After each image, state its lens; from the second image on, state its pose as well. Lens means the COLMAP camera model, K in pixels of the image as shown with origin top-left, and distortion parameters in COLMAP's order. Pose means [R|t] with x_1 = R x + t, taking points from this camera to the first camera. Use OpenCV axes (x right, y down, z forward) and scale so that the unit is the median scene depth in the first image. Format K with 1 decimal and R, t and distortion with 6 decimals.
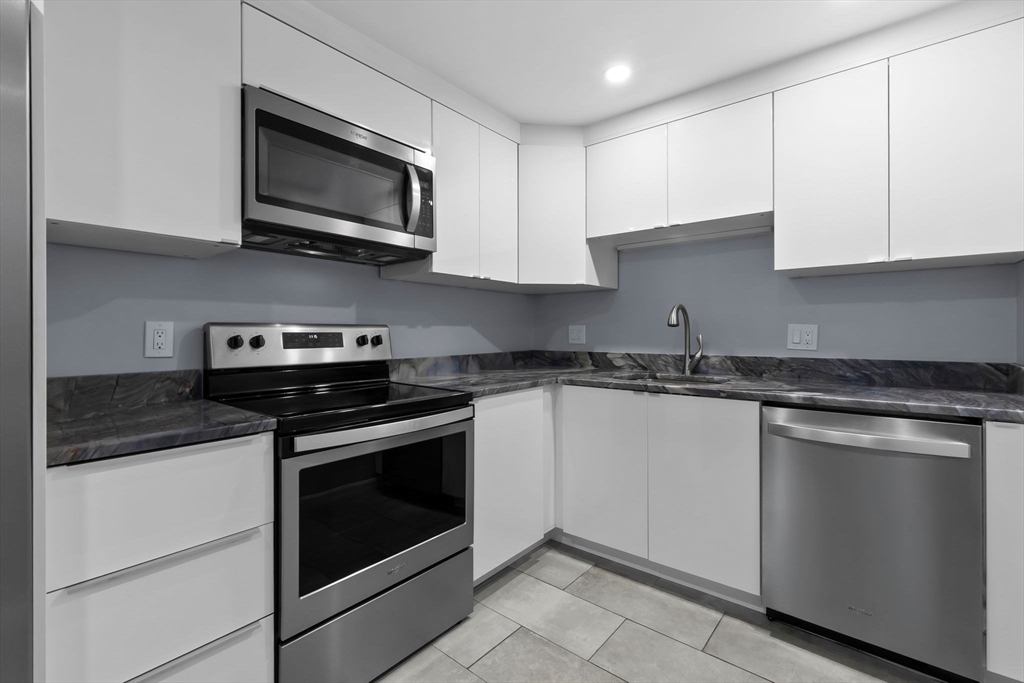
lens RADIAL K [[456.7, 0, 510.5], [0, 456.7, 333.2], [0, 0, 1]] dist [-0.000520, 0.000186]
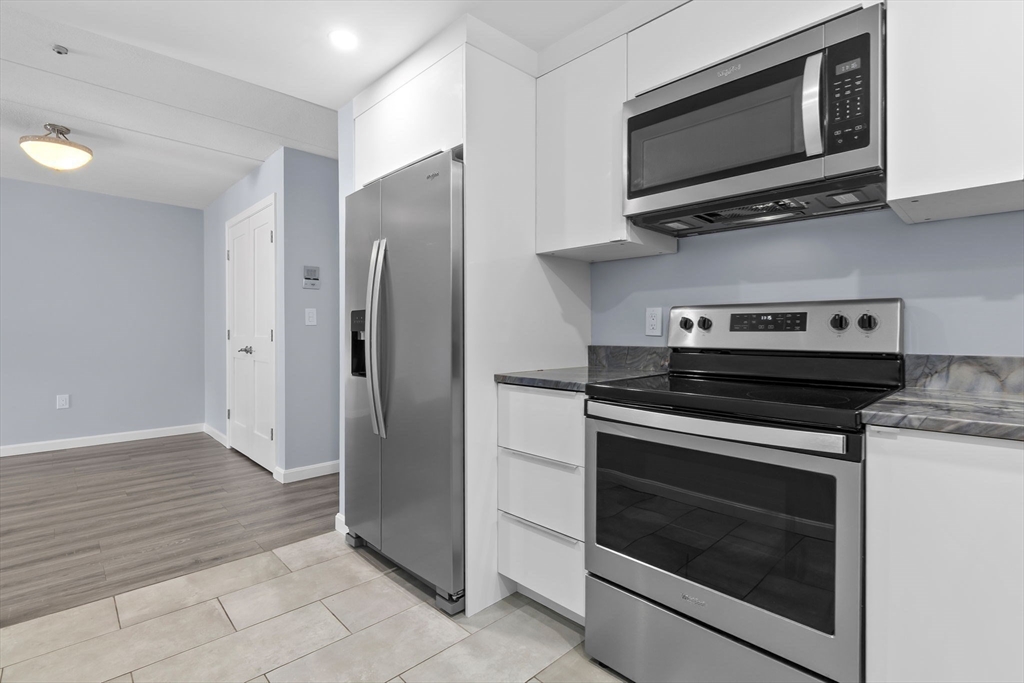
lens RADIAL K [[480.4, 0, 515.8], [0, 480.4, 336.3], [0, 0, 1]] dist [-0.001478, -0.000091]
pose [[-0.111609, 0.013165, -0.993665, 0.471265], [-0.002526, 0.999905, 0.013532, 0.028945], [0.993749, 0.004021, -0.111565, 0.590442]]
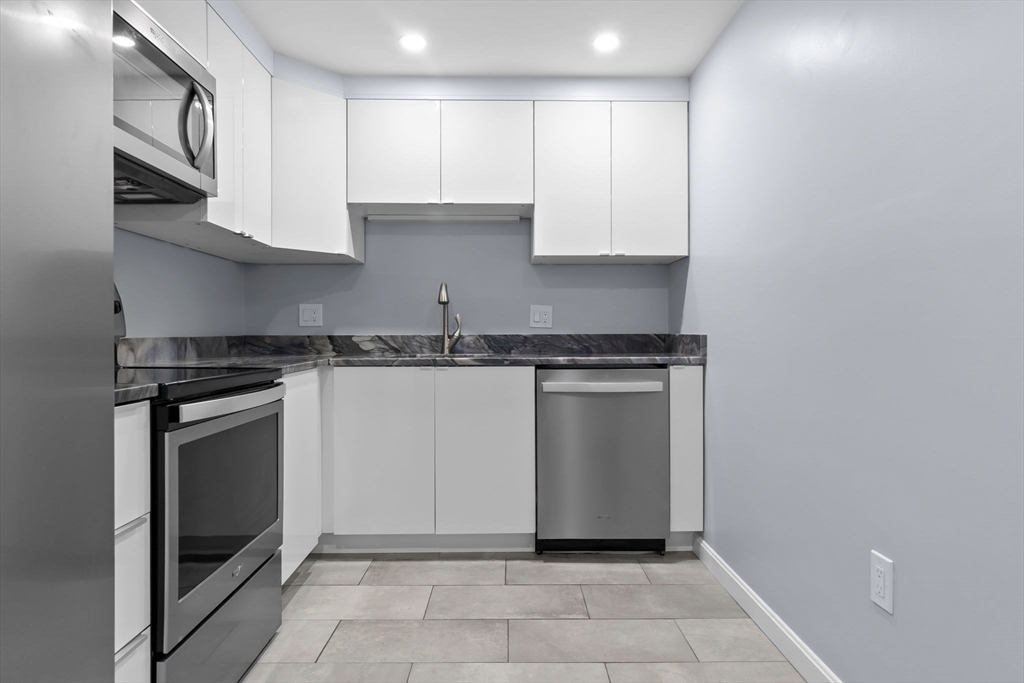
lens RADIAL K [[628.2, 0, 514.7], [0, 628.2, 338.5], [0, 0, 1]] dist [-0.002260, 0.000540]
pose [[0.760766, -0.002426, 0.649022, -0.457826], [0.001858, 0.999997, 0.001560, 0.064737], [-0.649024, 0.000019, 0.760768, -0.161938]]
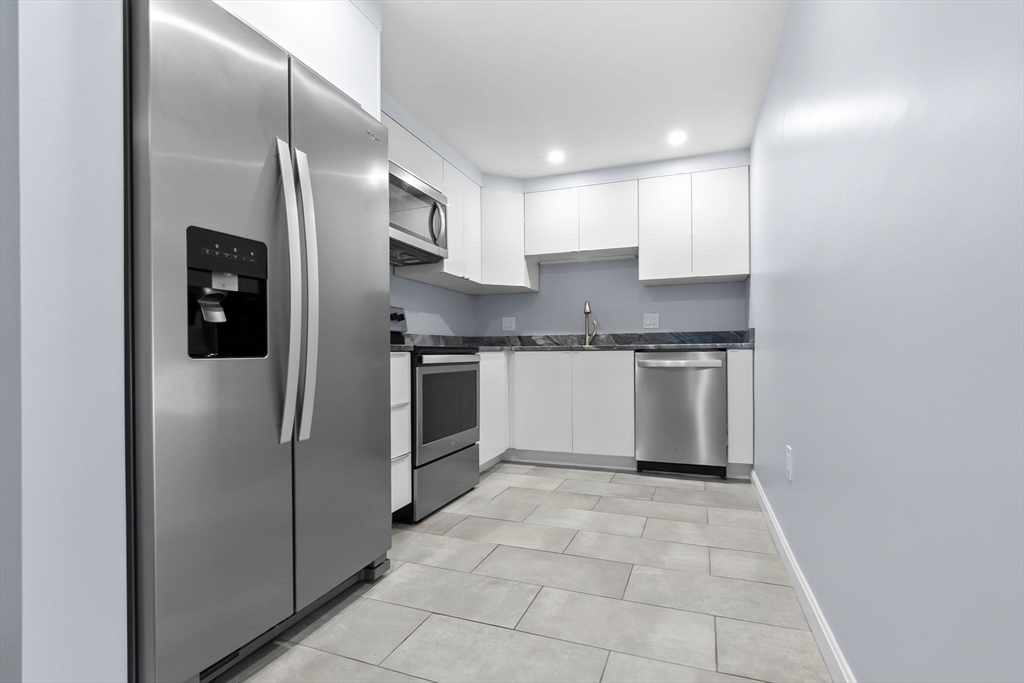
lens RADIAL K [[487.1, 0, 512.9], [0, 487.1, 356.3], [0, 0, 1]] dist [-0.000752, 0.000038]
pose [[0.947661, -0.006495, 0.319211, -0.459958], [0.005330, 0.999976, 0.004523, 0.137590], [-0.319232, -0.002585, 0.947673, -0.595804]]
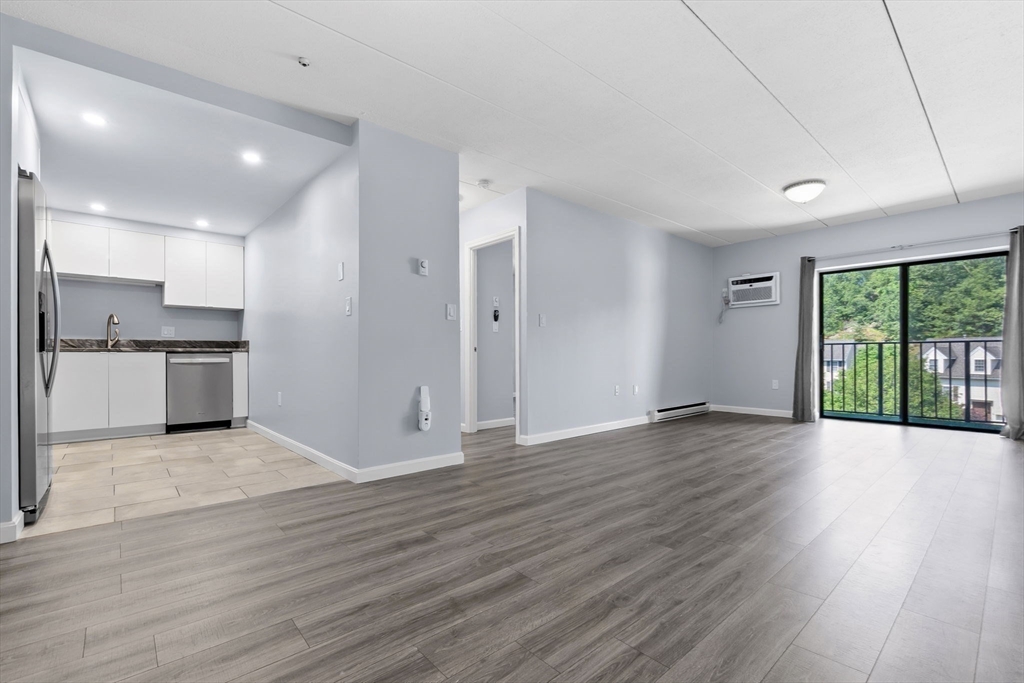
lens RADIAL K [[451.3, 0, 518.5], [0, 451.3, 355.6], [0, 0, 1]] dist [-0.003776, -0.000284]
pose [[0.145408, 0.000106, 0.989372, -1.553379], [0.004143, 0.999991, -0.000716, 0.153831], [-0.989363, 0.004203, 0.145406, -1.268911]]
